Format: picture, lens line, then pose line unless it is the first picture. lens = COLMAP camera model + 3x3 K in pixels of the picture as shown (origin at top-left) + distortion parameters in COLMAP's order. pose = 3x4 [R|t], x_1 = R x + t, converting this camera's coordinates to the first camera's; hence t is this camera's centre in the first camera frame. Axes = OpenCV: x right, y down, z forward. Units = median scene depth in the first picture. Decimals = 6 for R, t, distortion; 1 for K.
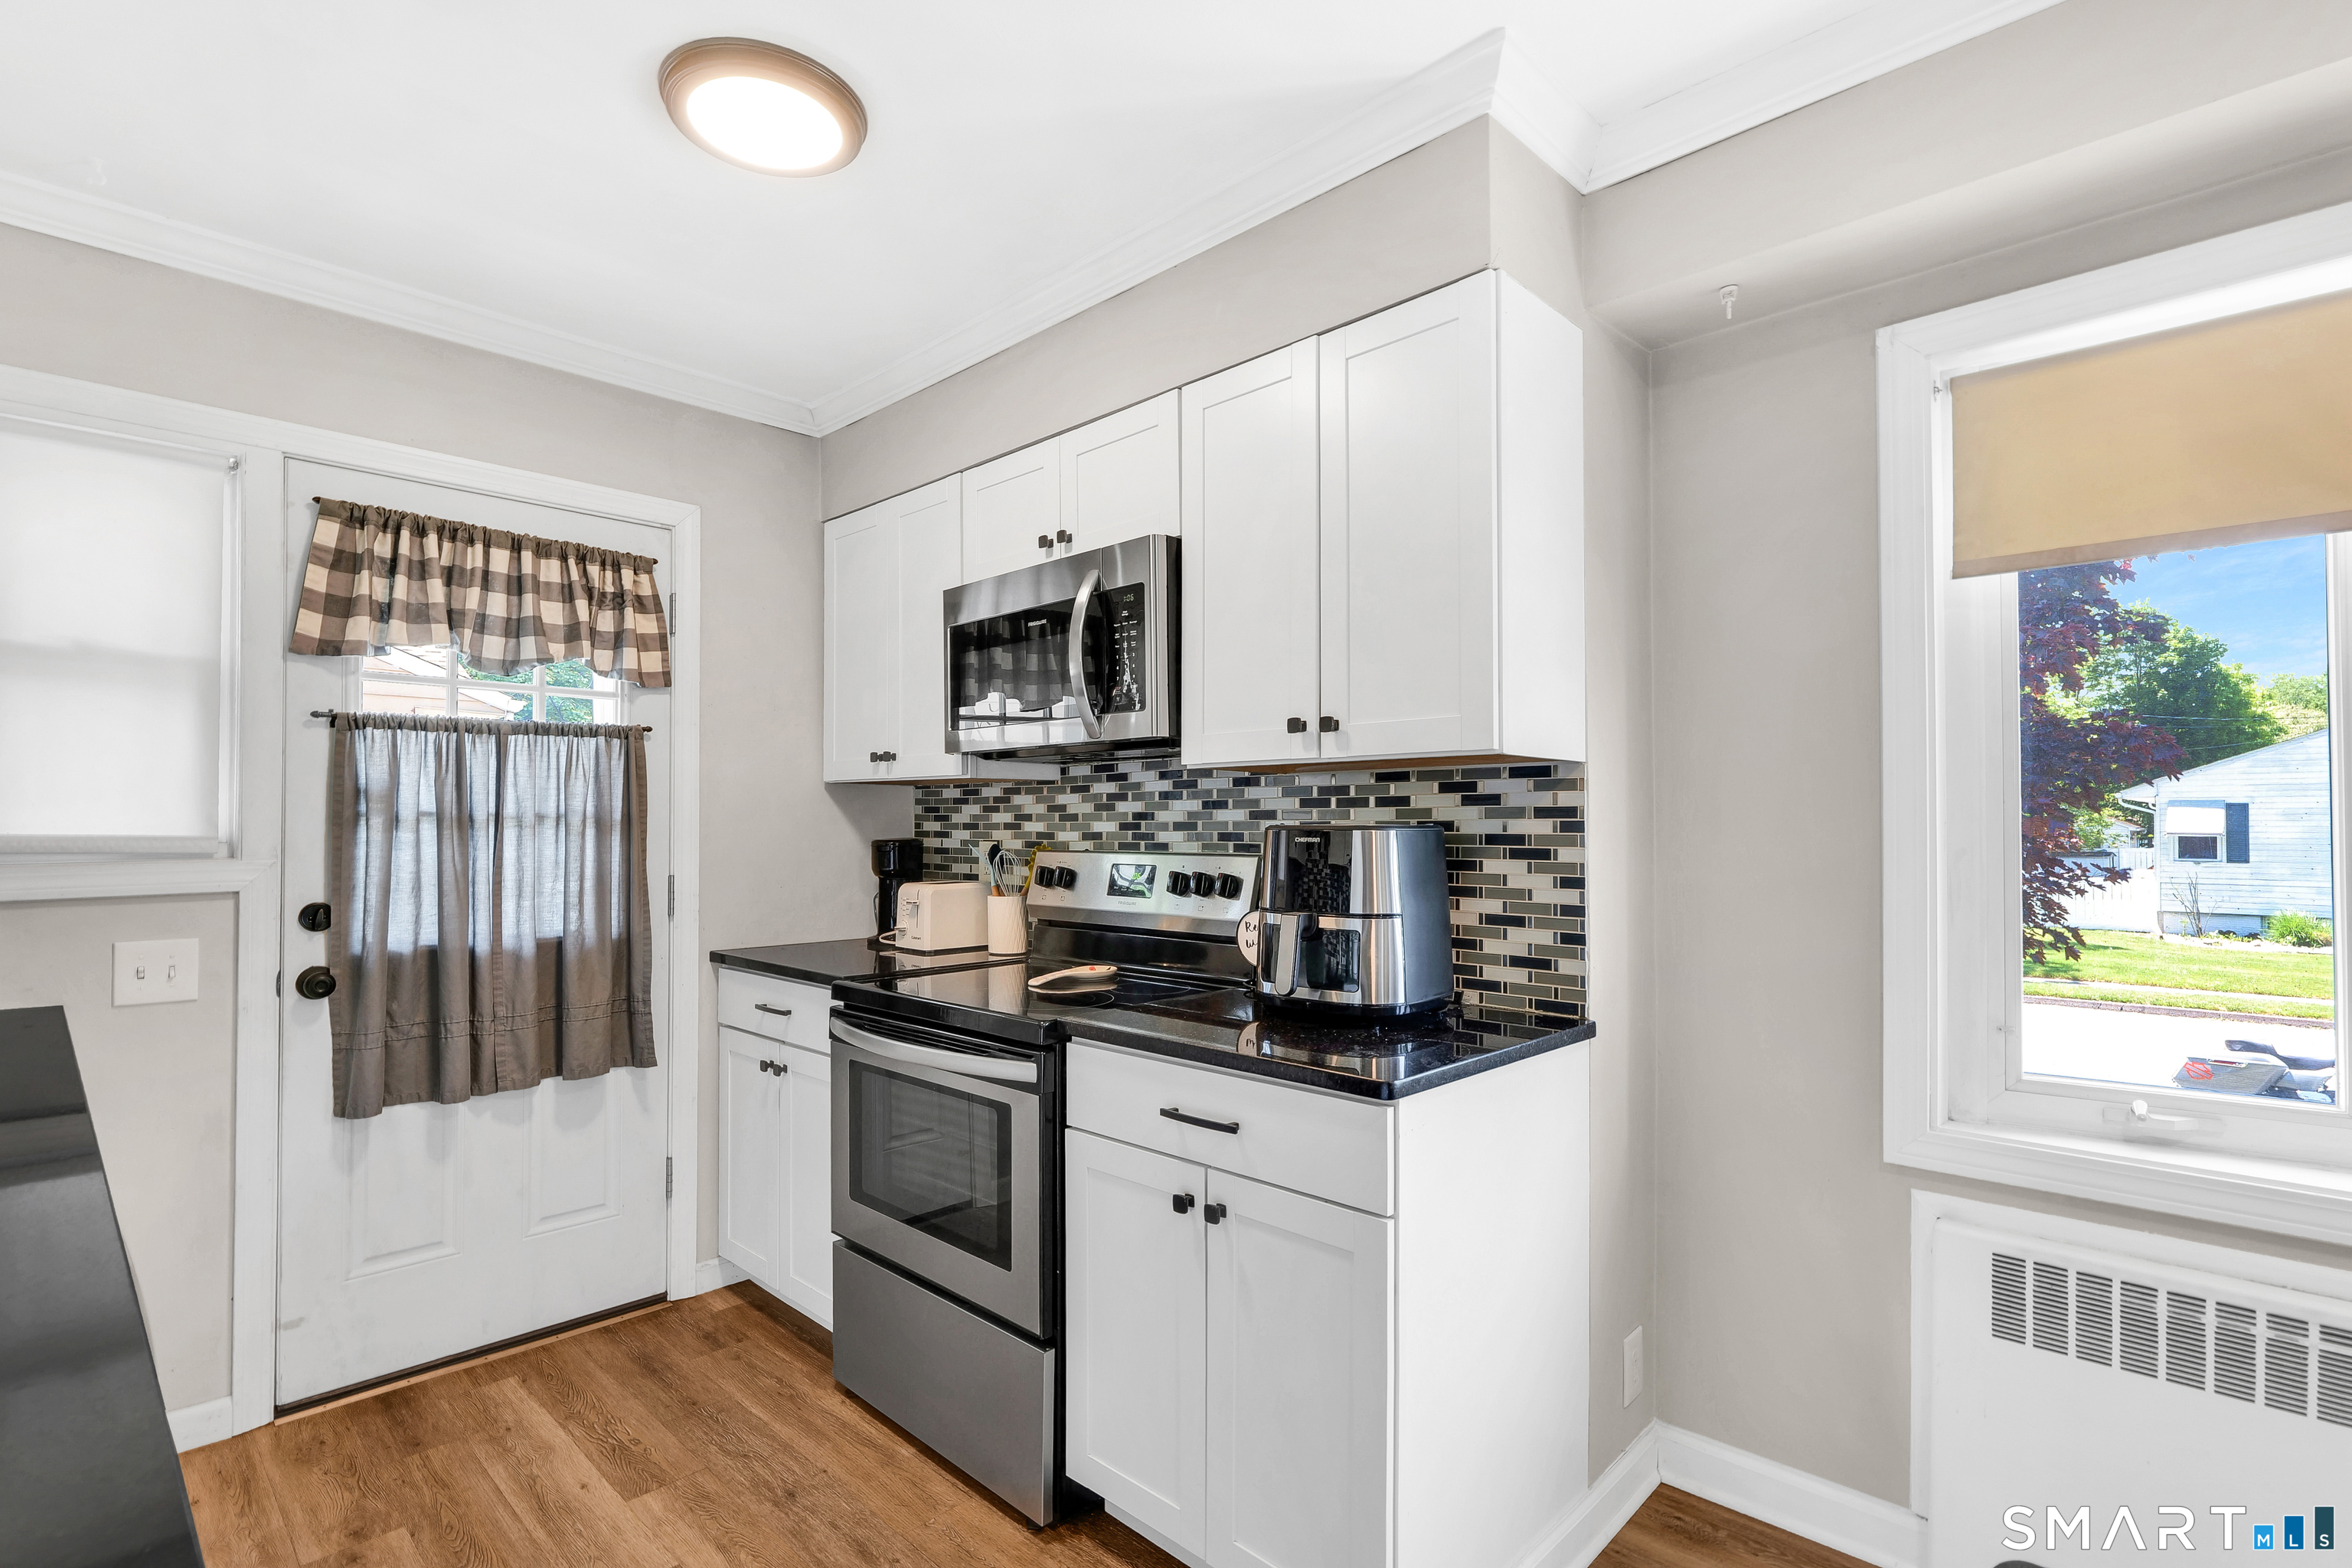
lens RADIAL K [[1105.1, 0, 1171.0], [0, 1105.1, 811.3], [0, 0, 1]] dist [-0.001659, -0.000600]
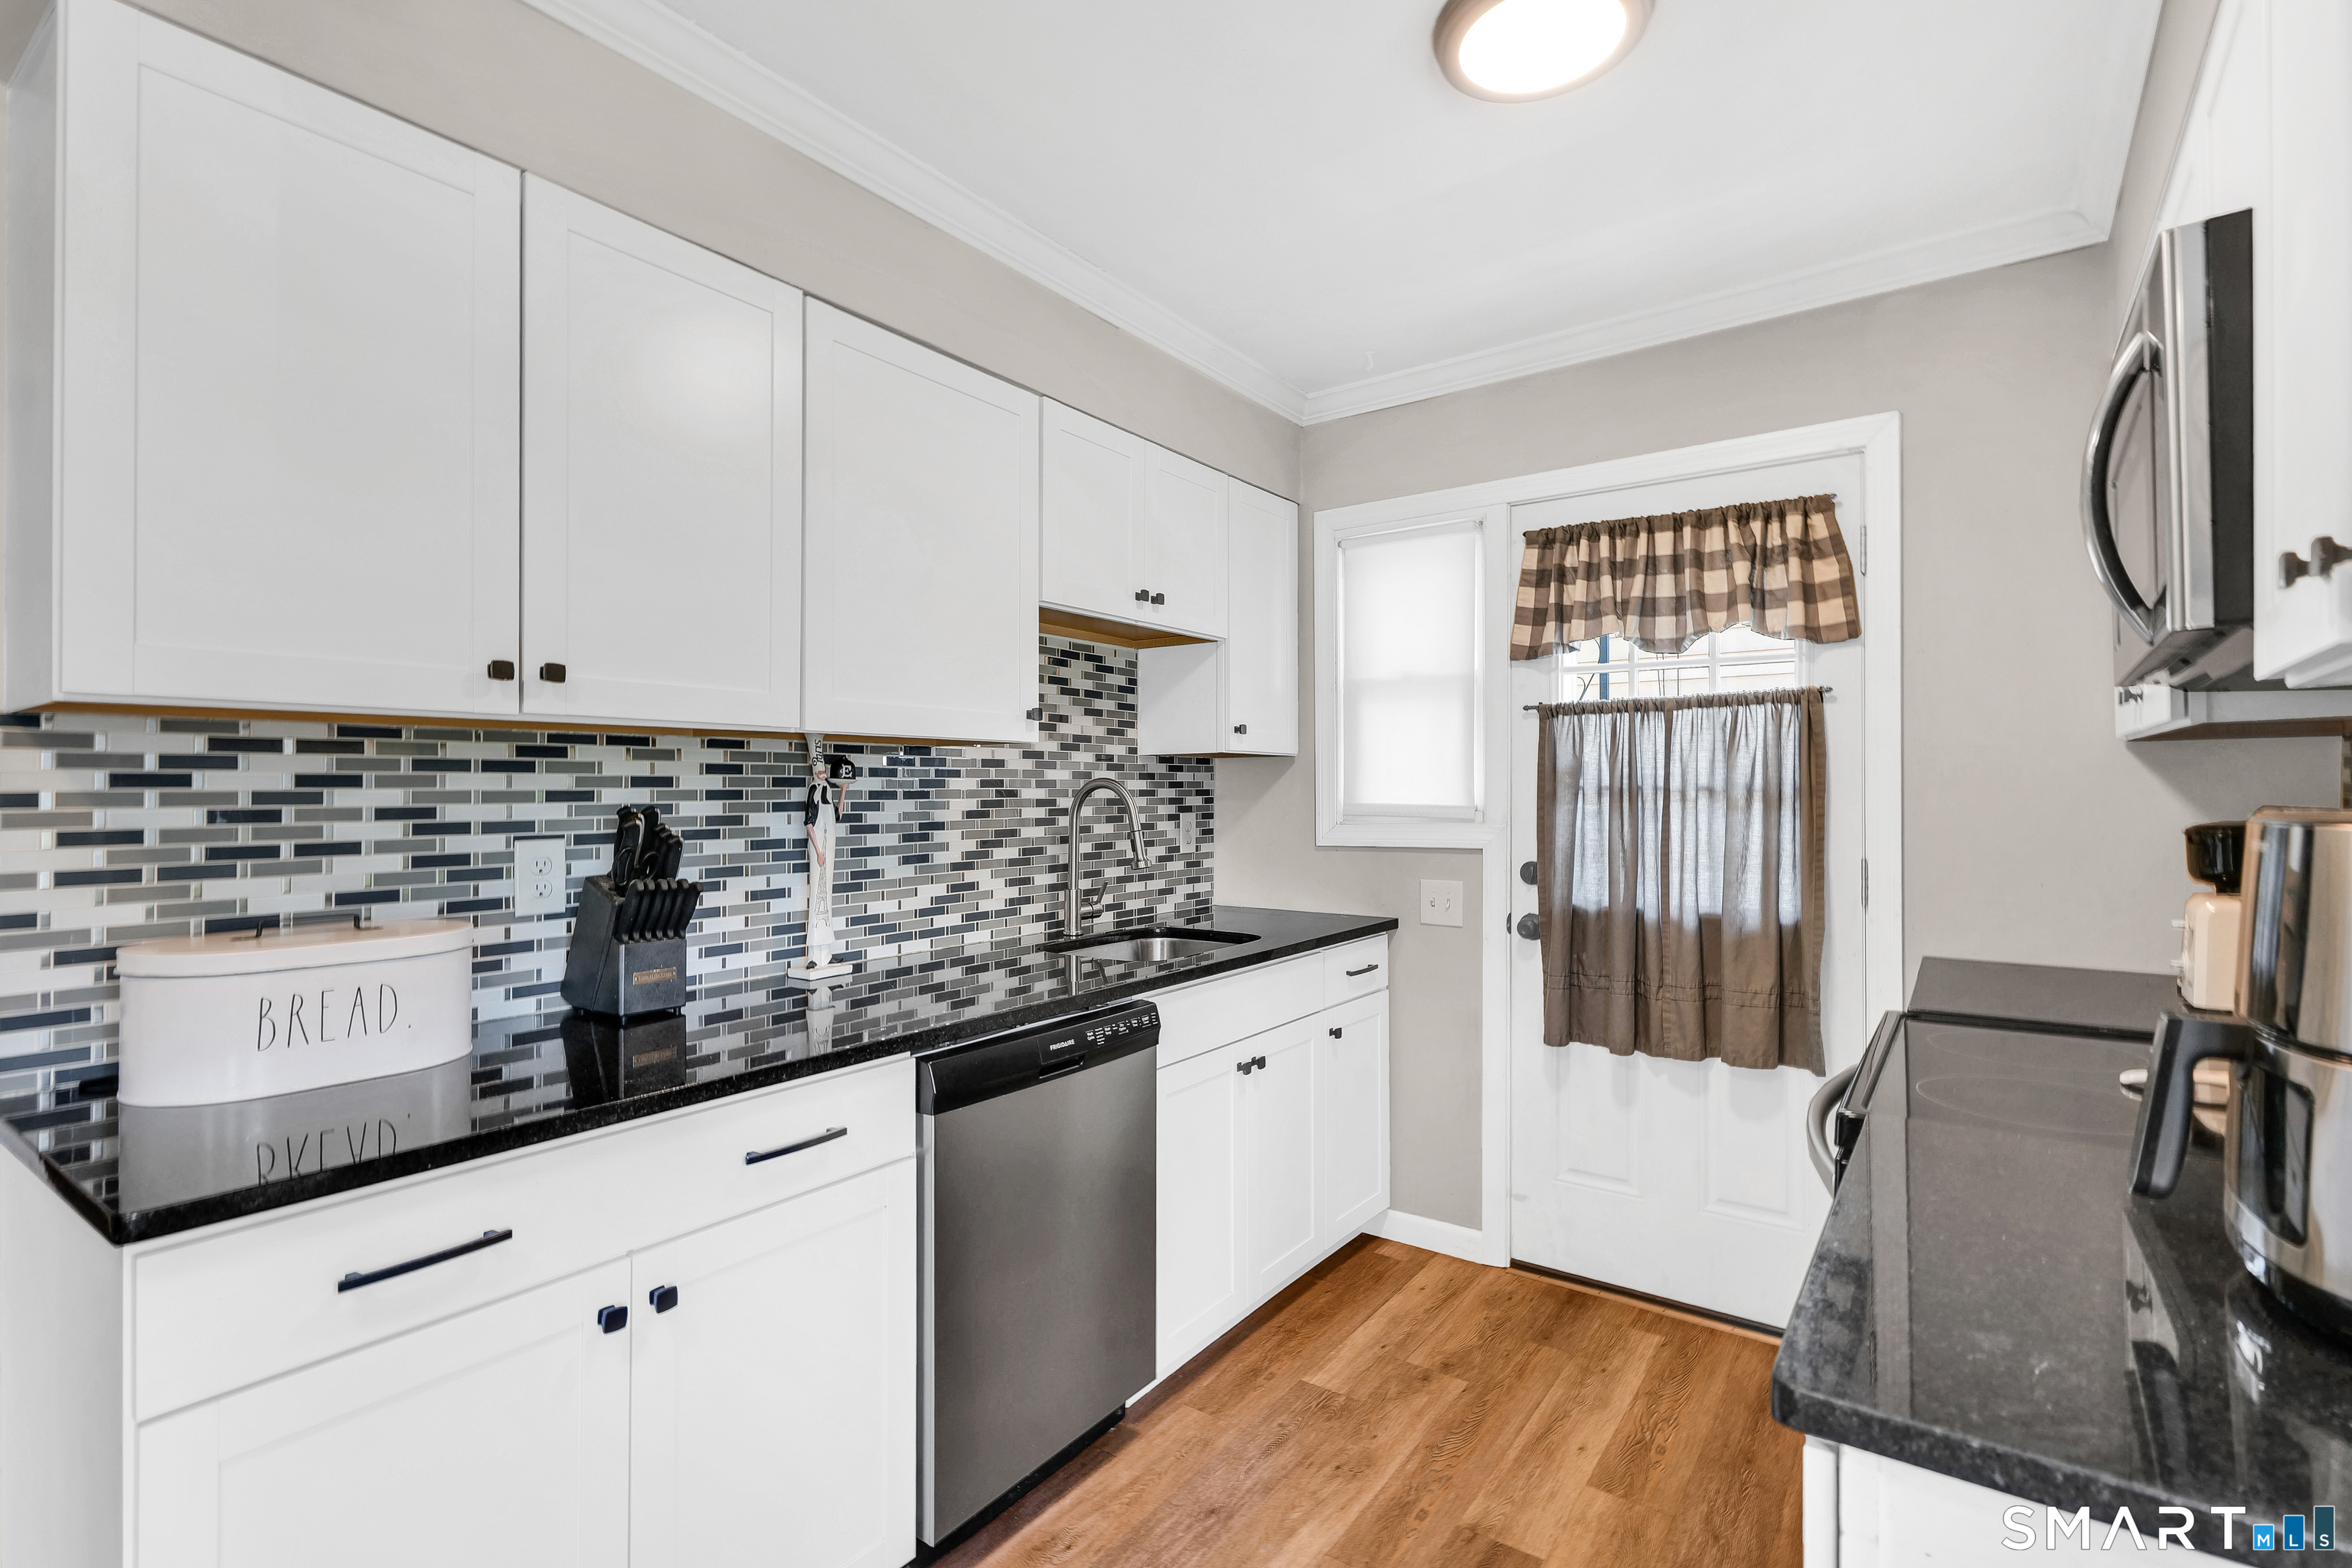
lens RADIAL K [[1094.5, 0, 1176.0], [0, 1094.5, 784.0], [0, 0, 1]] dist [0.000916, 0.000327]
pose [[0.135375, -0.009728, -0.990747, 0.361400], [0.007328, 0.999934, -0.008817, 0.004697], [0.990767, -0.006067, 0.135438, 0.424634]]
